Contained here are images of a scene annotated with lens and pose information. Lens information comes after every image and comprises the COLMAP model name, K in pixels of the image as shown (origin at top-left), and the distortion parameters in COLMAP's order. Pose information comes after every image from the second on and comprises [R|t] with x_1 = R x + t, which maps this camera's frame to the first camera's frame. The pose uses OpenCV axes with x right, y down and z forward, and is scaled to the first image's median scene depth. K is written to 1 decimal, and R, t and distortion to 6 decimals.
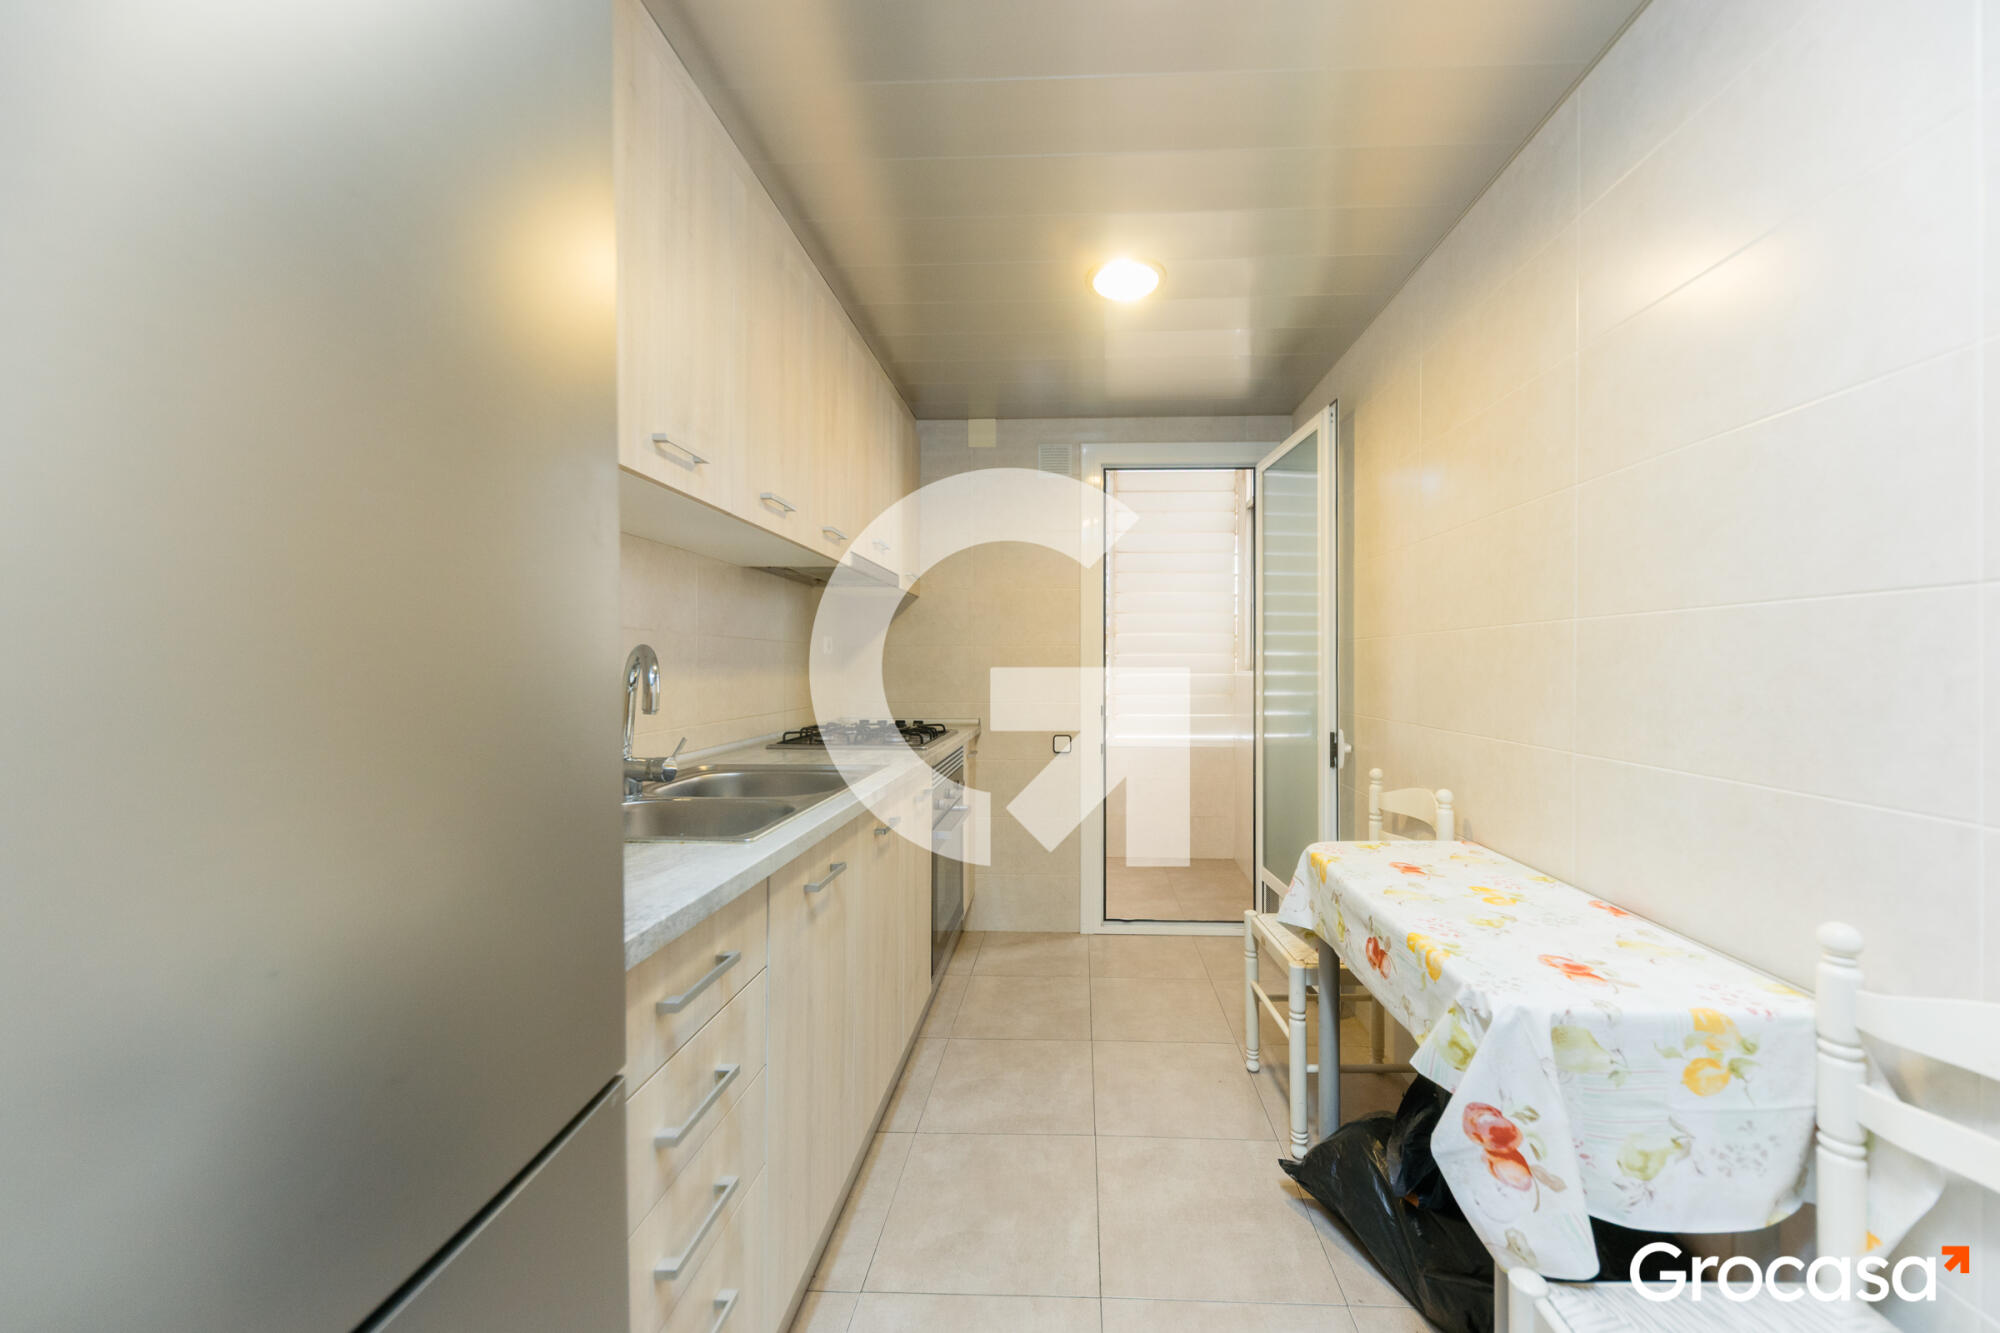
lens RADIAL K [[667.8, 0, 1000.0], [0, 667.8, 666.5], [0, 0, 1]] dist [0.000486, 0.000009]
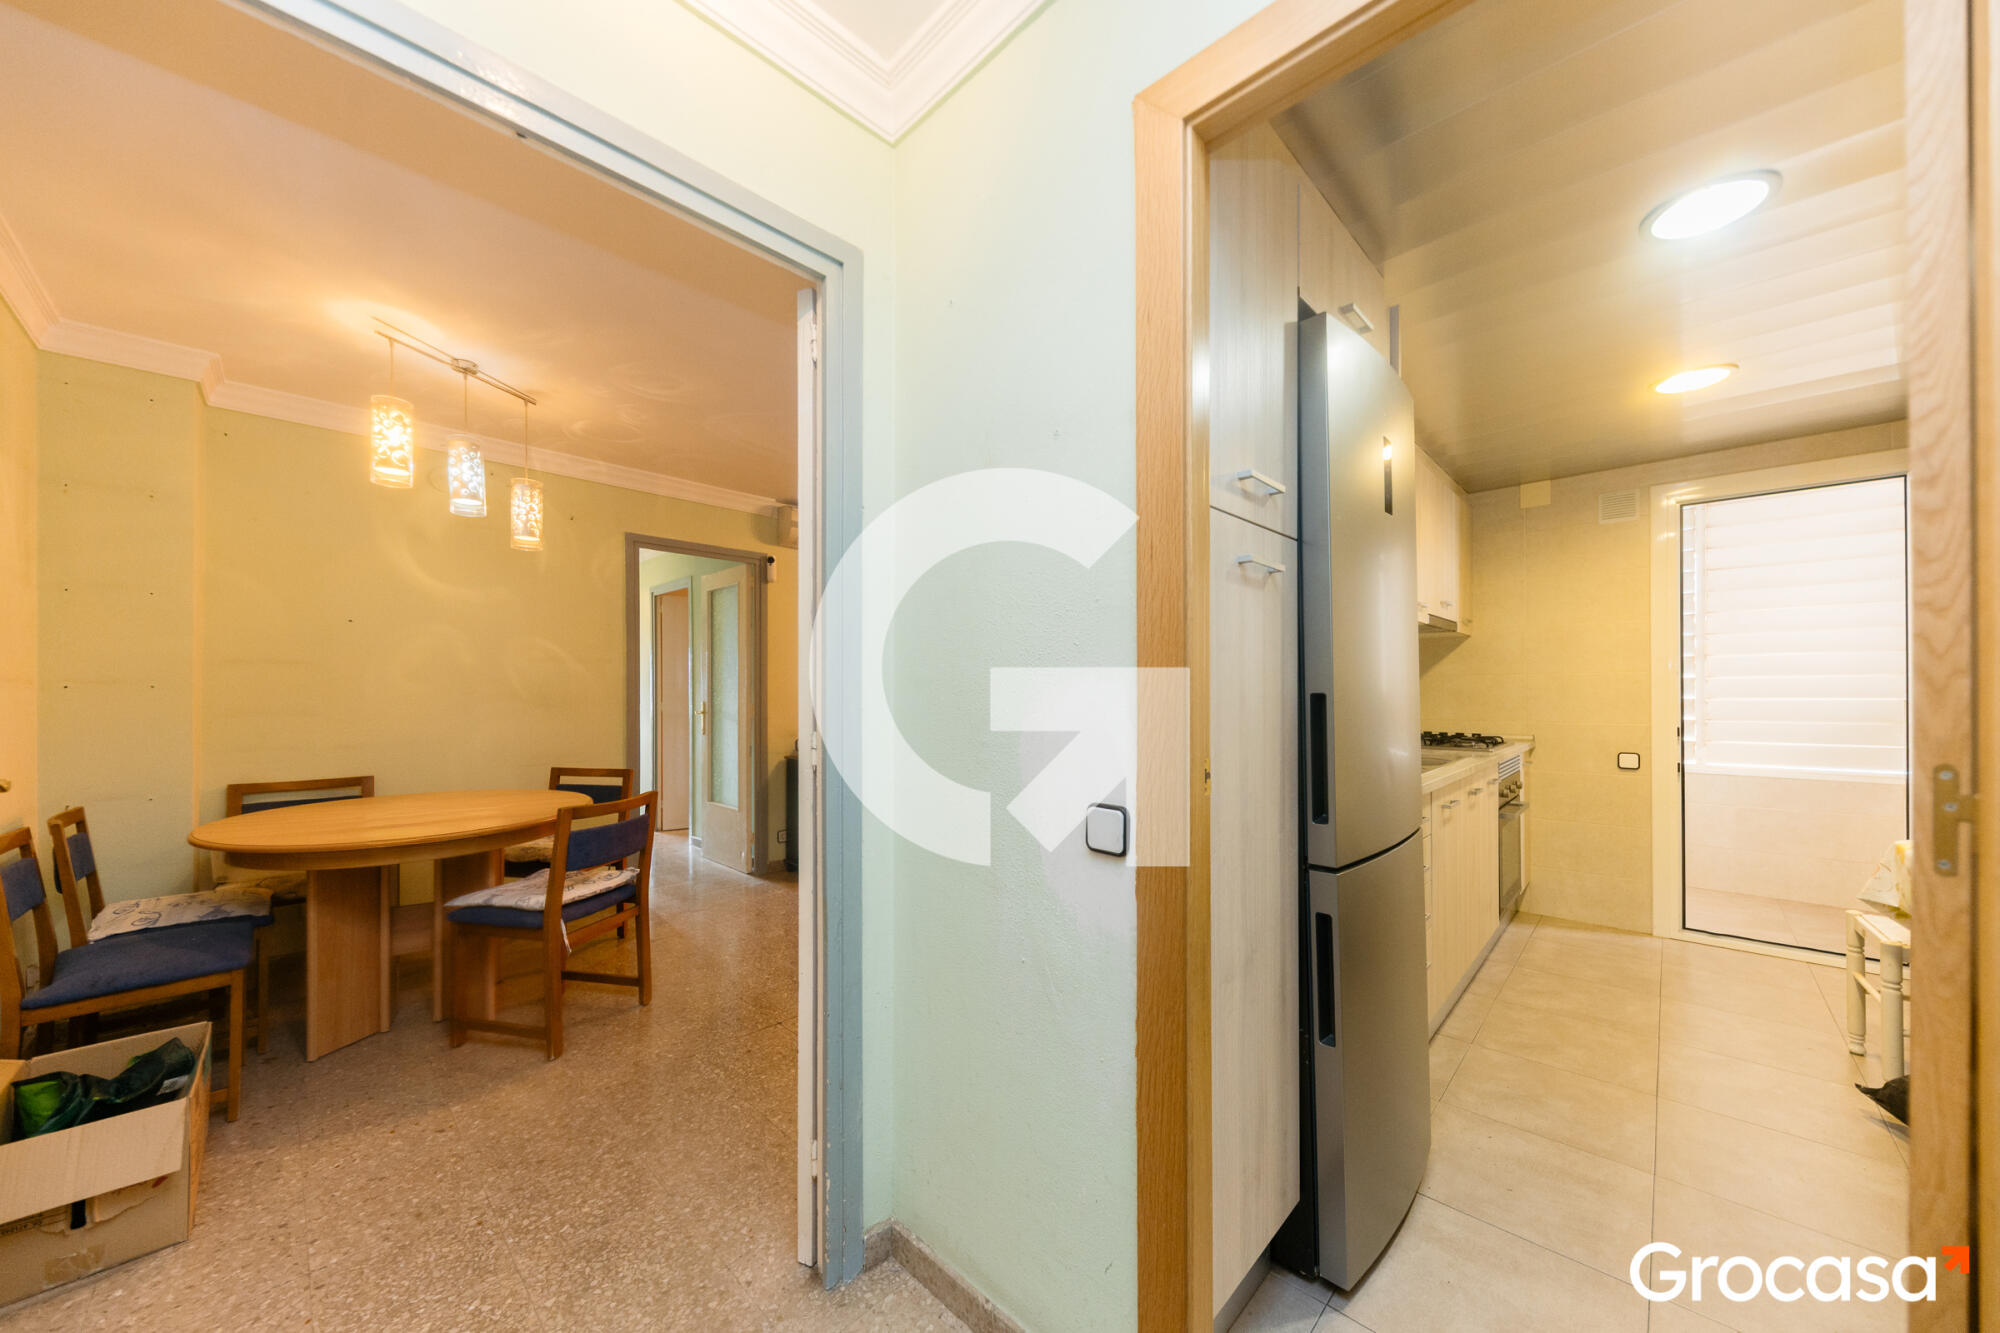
lens RADIAL K [[667.8, 0, 1000.0], [0, 667.8, 666.5], [0, 0, 1]] dist [0.000486, 0.000009]
pose [[0.781585, -0.004685, -0.623781, -0.033632], [-0.010932, 0.999715, -0.021206, -0.009770], [0.623702, 0.023394, 0.781312, -0.566554]]
